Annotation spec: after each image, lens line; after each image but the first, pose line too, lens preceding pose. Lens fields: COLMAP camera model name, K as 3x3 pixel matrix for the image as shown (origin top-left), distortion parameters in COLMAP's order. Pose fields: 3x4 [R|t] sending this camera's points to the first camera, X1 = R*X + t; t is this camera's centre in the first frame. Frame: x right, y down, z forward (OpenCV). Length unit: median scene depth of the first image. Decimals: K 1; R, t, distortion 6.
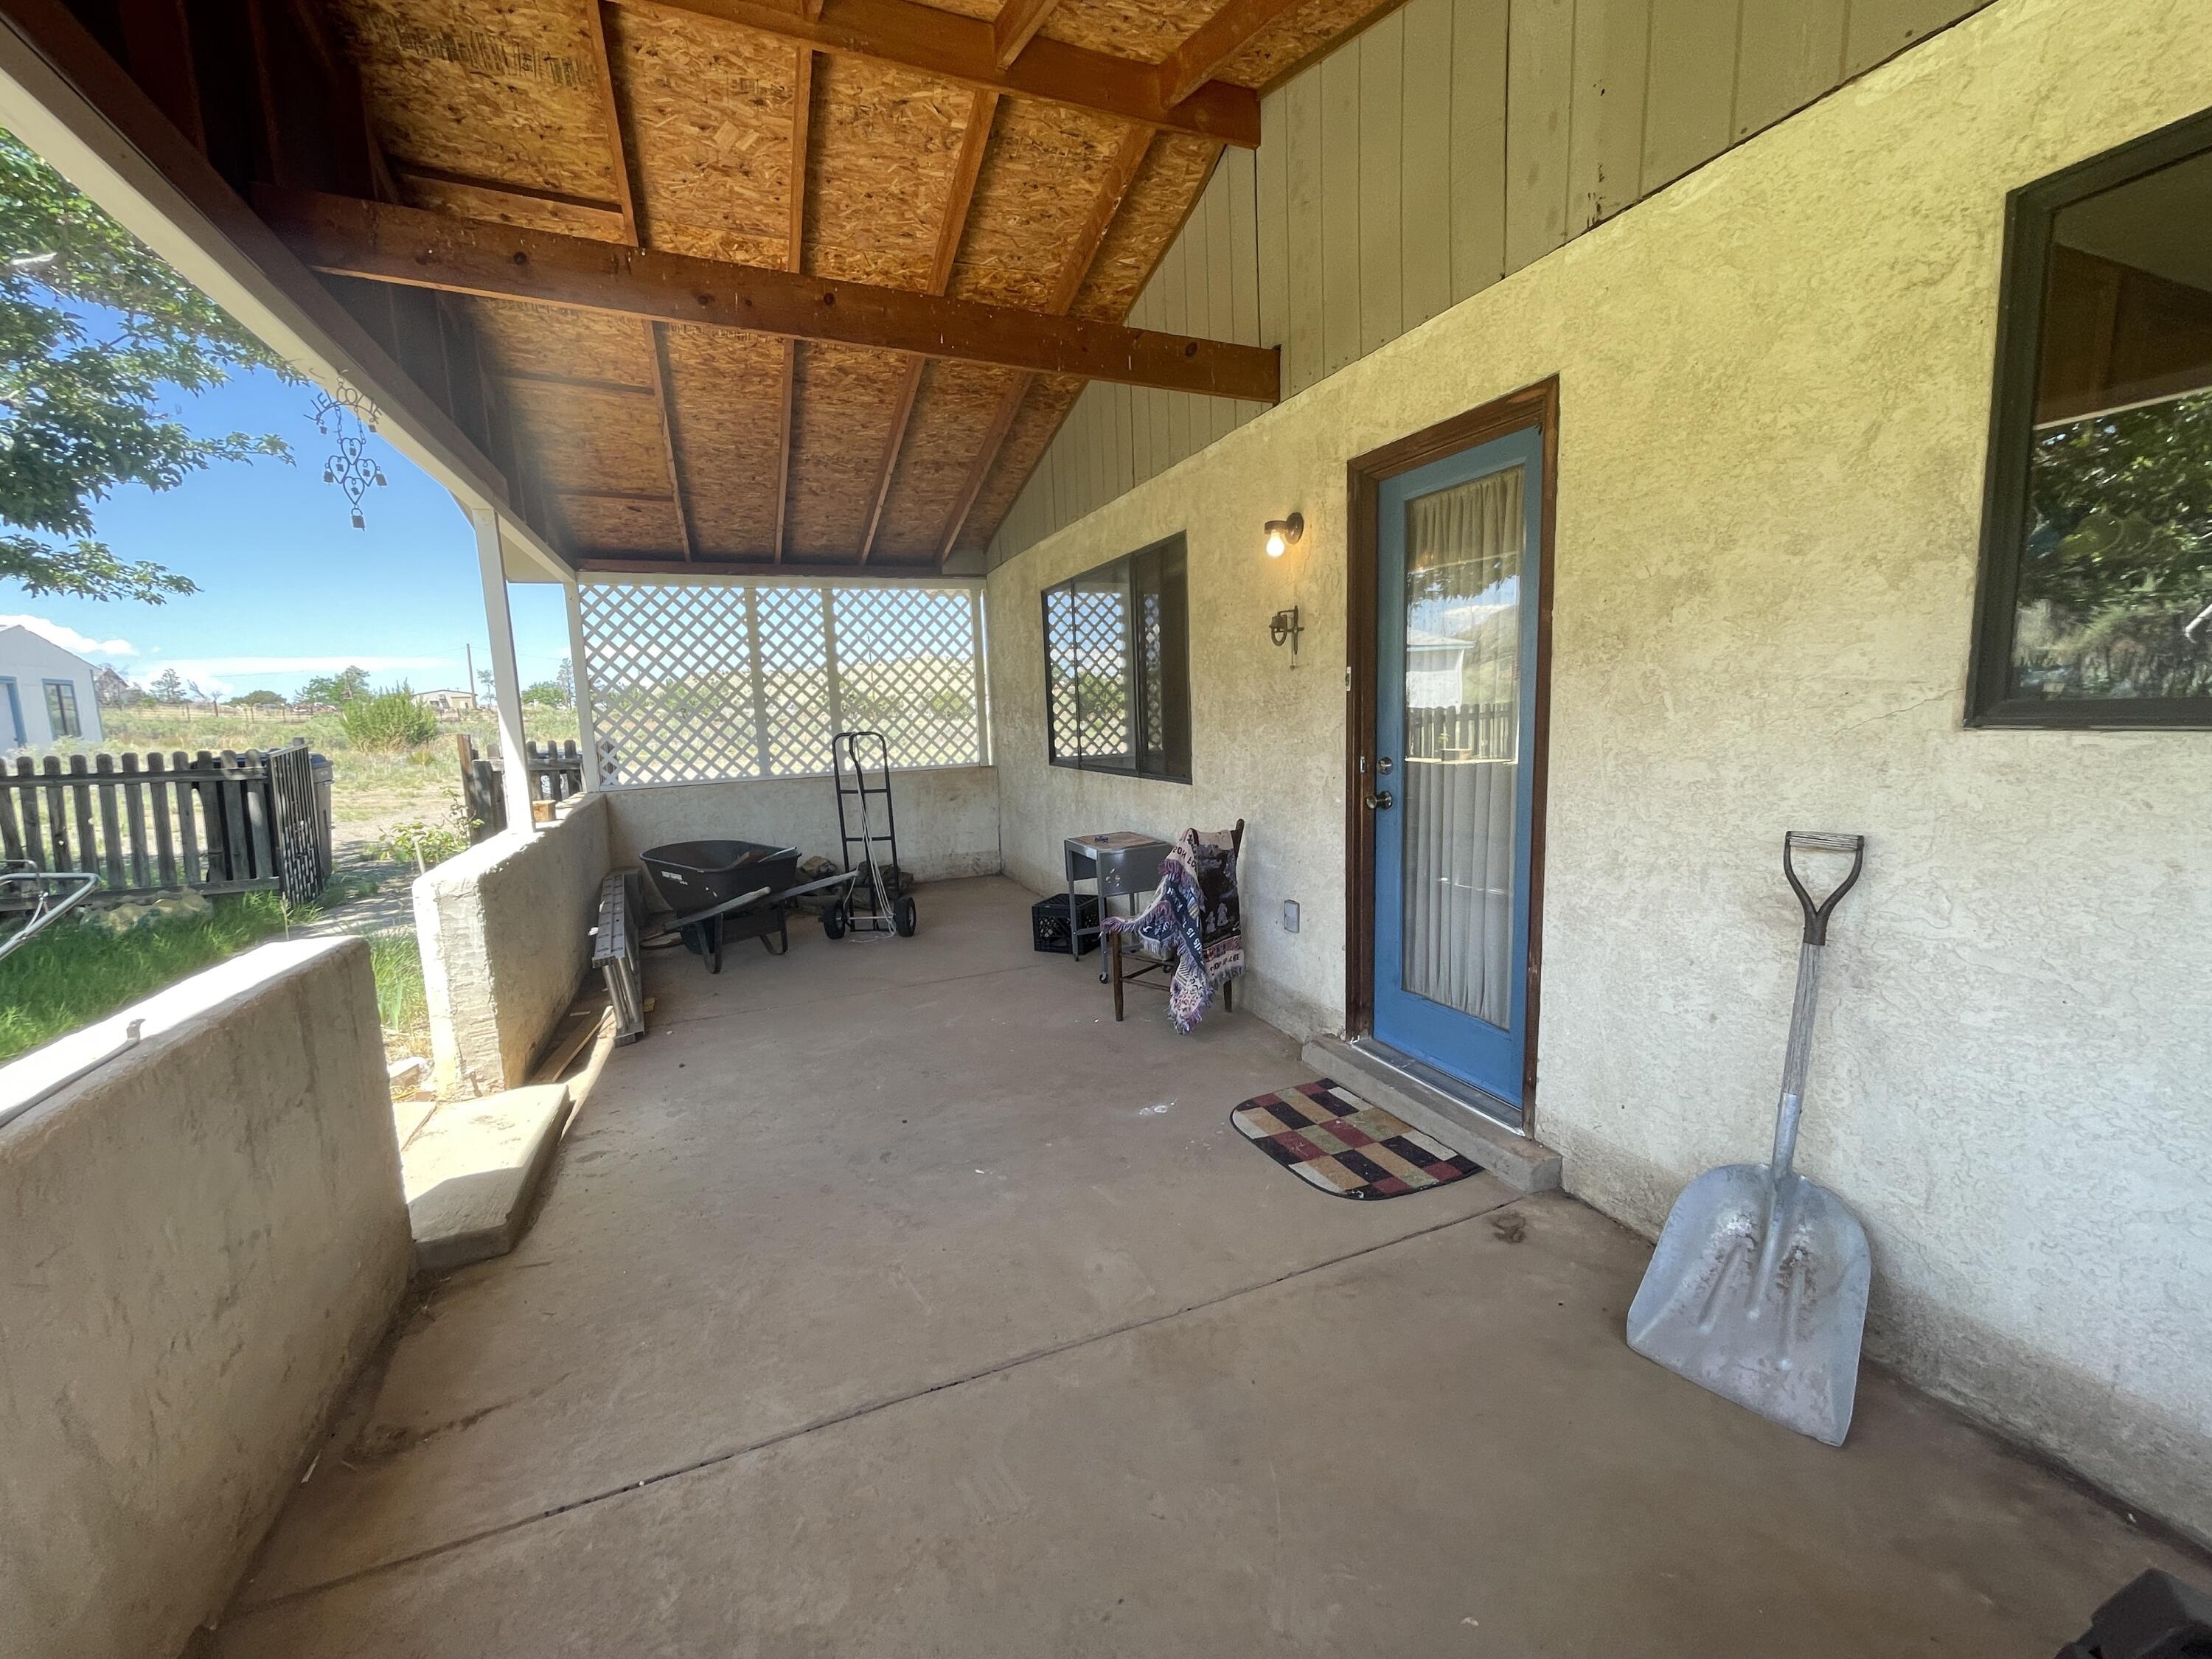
lens RADIAL K [[887.6, 0, 1104.0], [0, 887.6, 839.6], [0, 0, 1]] dist [-0.001586, -0.000152]
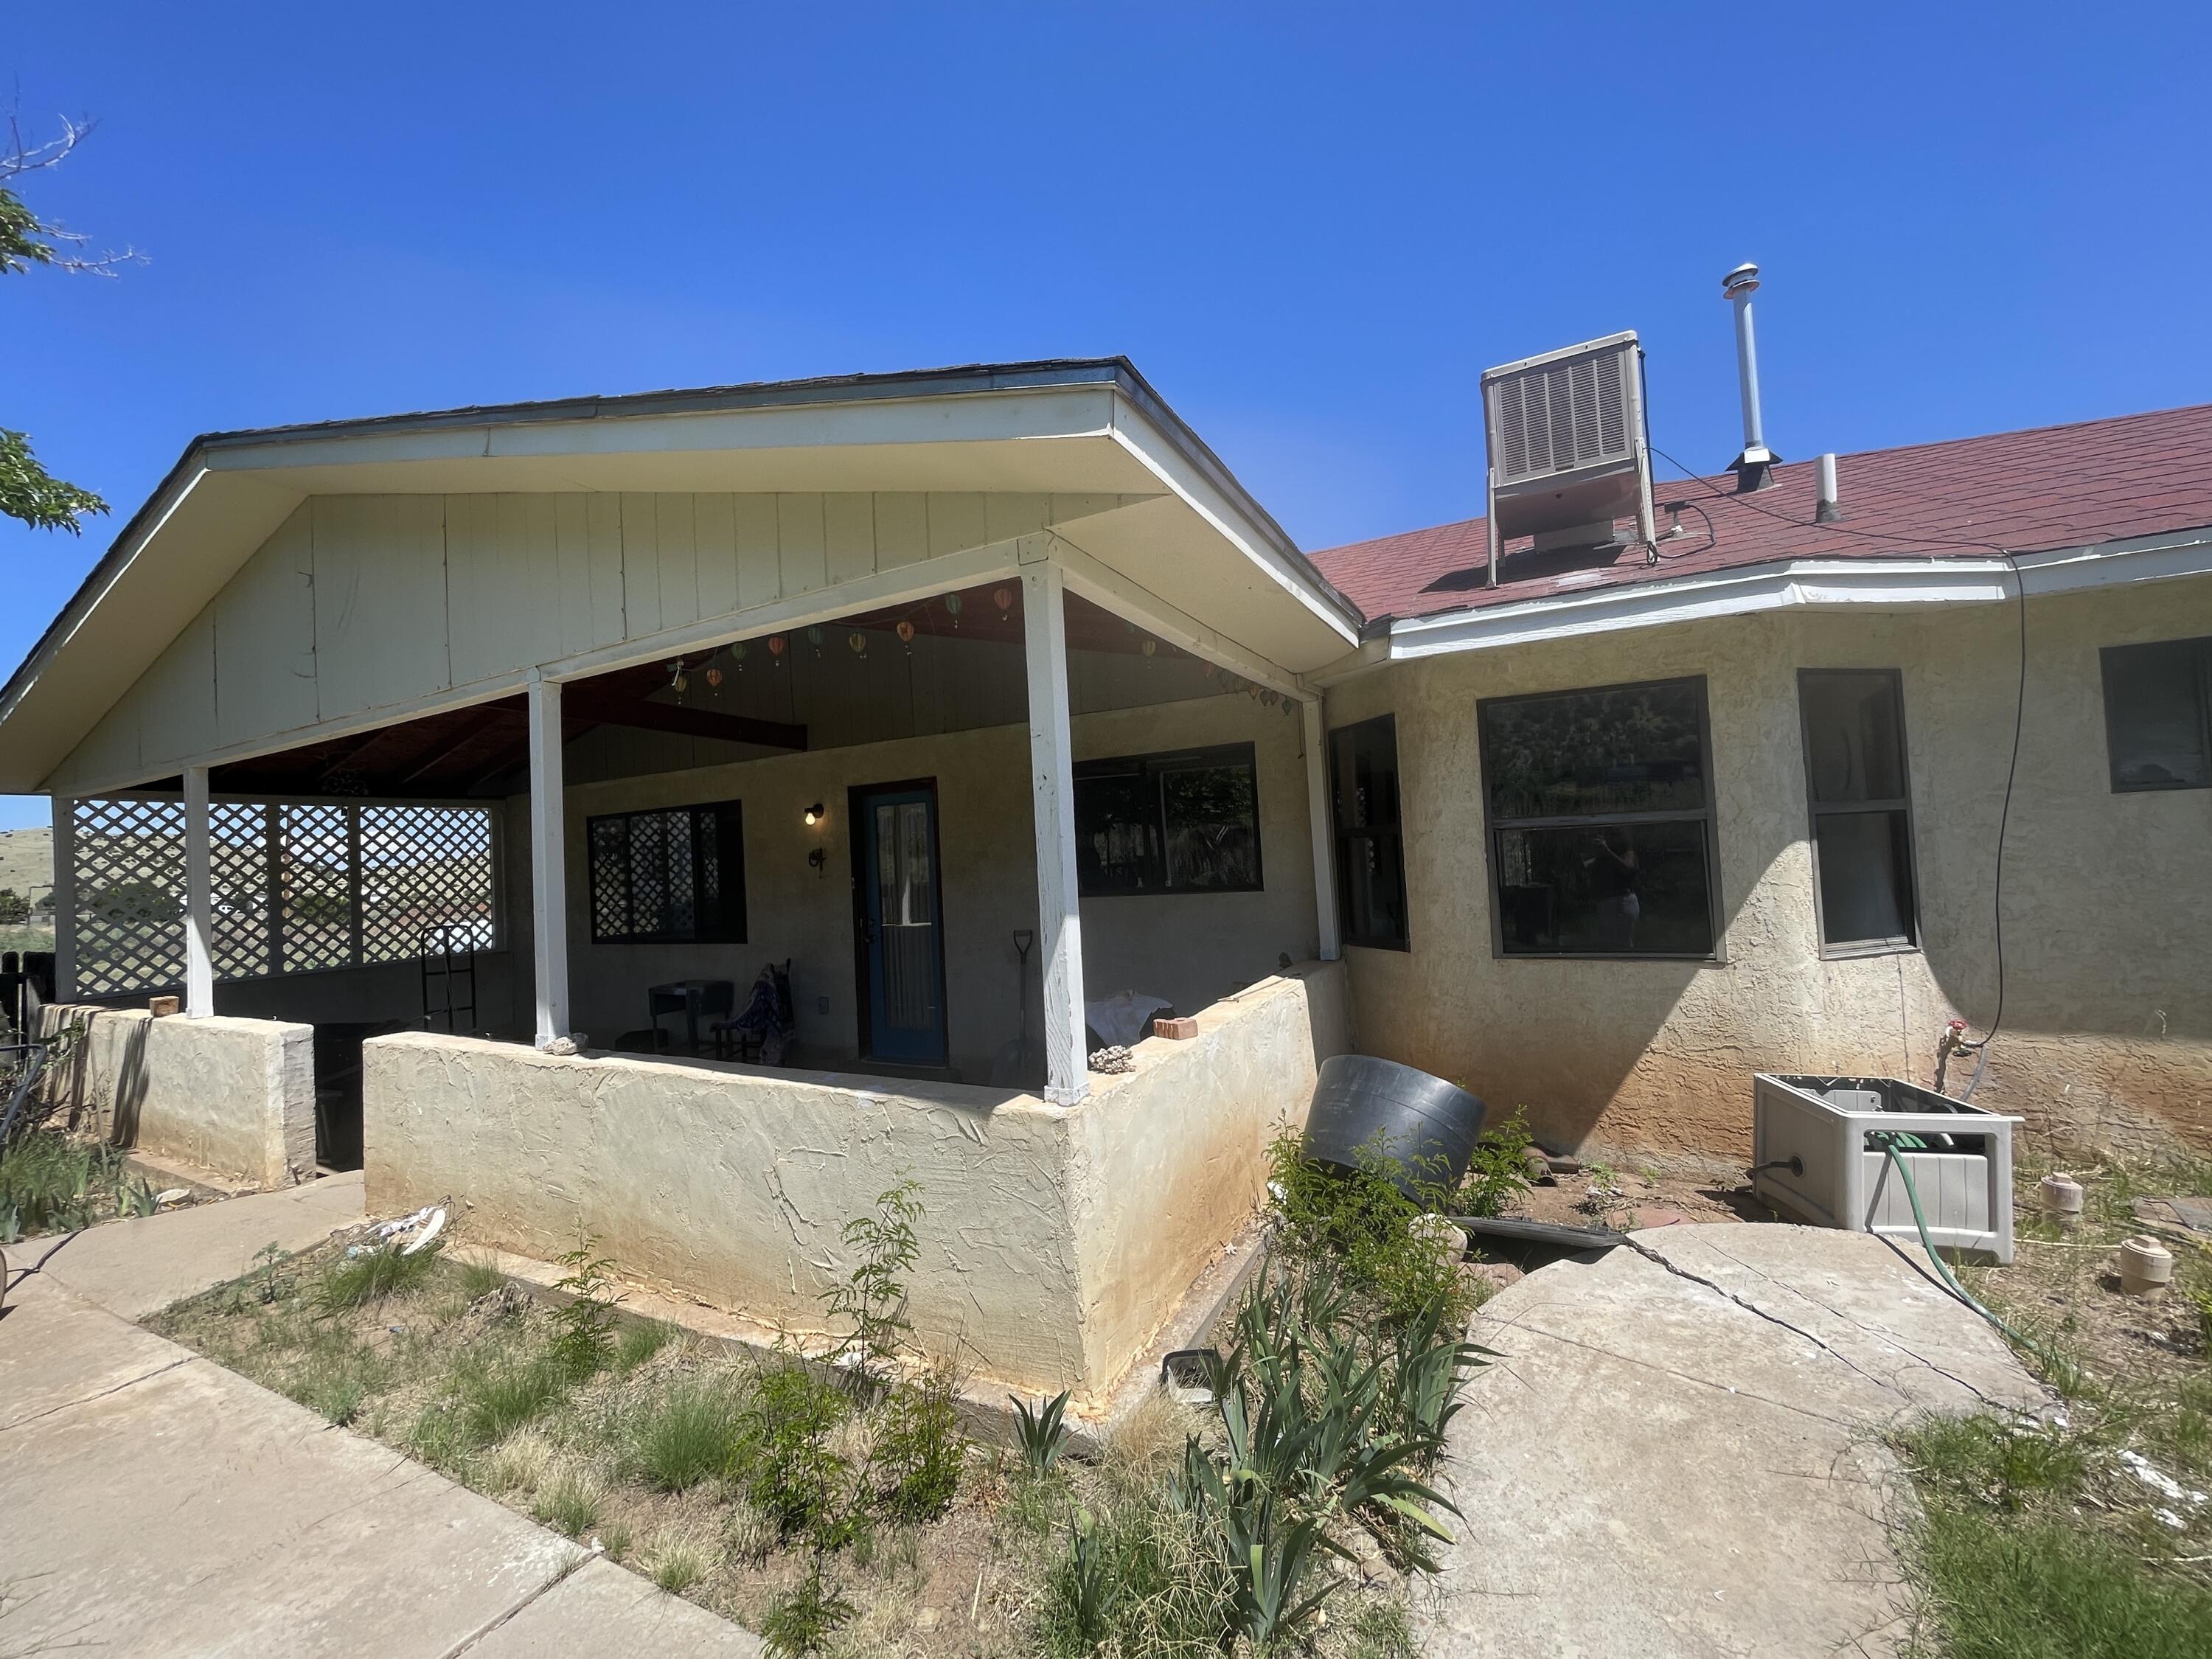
lens RADIAL K [[887.6, 0, 1104.0], [0, 887.6, 839.6], [0, 0, 1]] dist [-0.001586, -0.000152]
pose [[0.776155, 0.005397, 0.630520, -0.533385], [0.119240, 0.980664, -0.155176, 0.106005], [-0.619165, 0.195624, 0.760503, -0.903805]]
